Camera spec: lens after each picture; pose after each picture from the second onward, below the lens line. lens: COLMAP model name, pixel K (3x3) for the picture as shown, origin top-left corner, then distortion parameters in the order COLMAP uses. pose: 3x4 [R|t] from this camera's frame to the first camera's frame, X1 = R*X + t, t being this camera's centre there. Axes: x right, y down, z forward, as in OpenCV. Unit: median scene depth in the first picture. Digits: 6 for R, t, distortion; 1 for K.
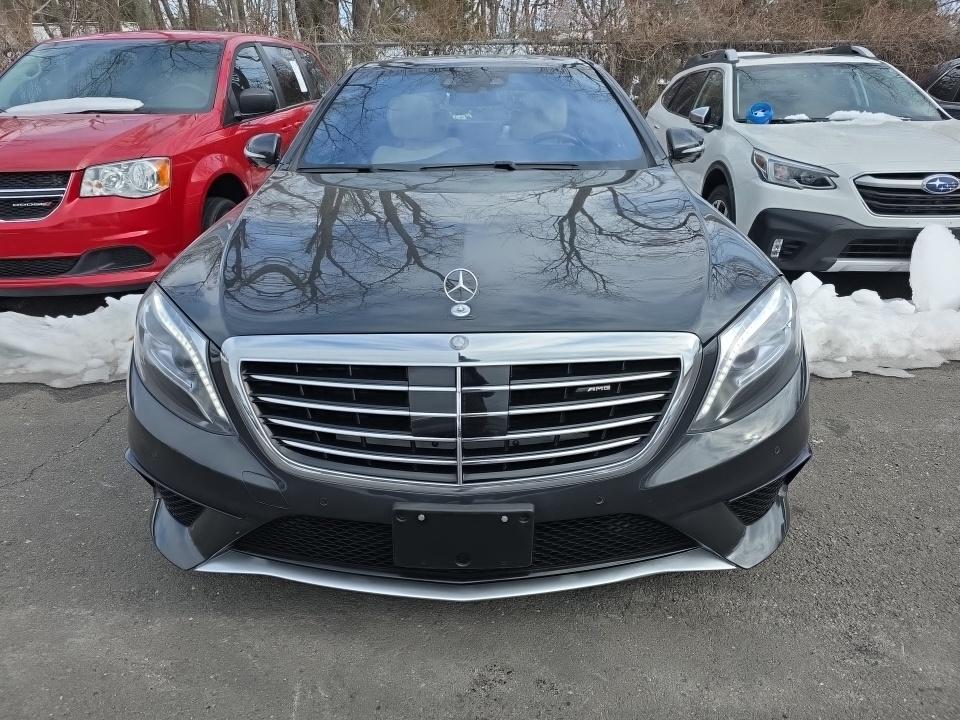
lens RADIAL K [[640.6, 0, 481.3], [0, 640.6, 359.9], [0, 0, 1]] dist [0.038384, -0.001722]
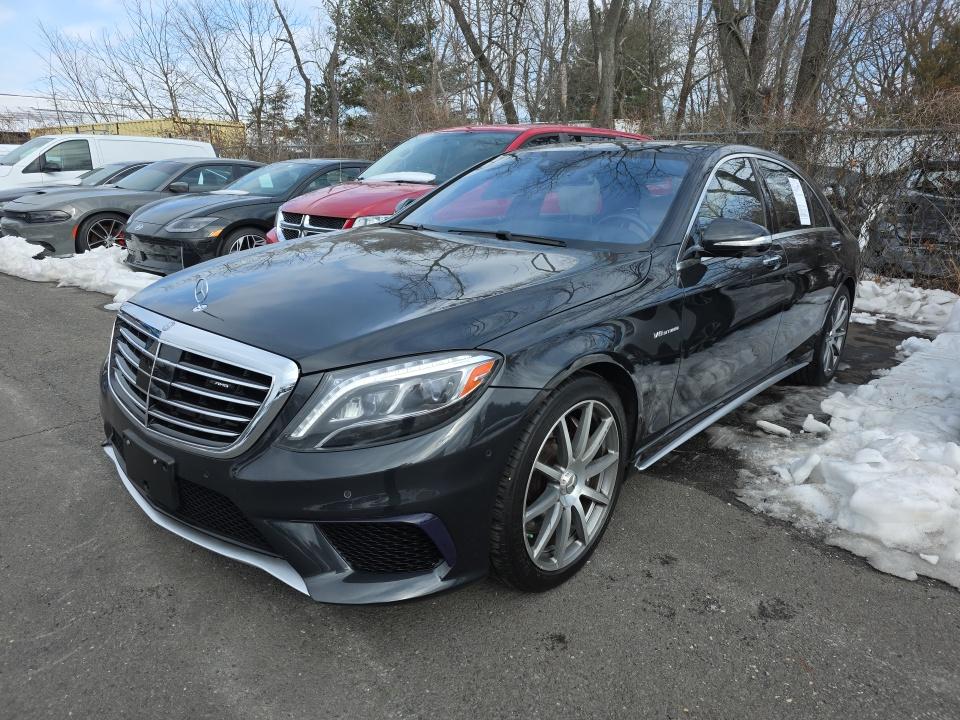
lens RADIAL K [[640.6, 0, 481.2], [0, 640.6, 363.2], [0, 0, 1]] dist [0.038384, -0.001722]
pose [[0.763325, 0.217369, -0.608346, 1.207683], [-0.286009, 0.958084, -0.016537, -0.109336], [0.579253, 0.186615, 0.793499, 0.261091]]
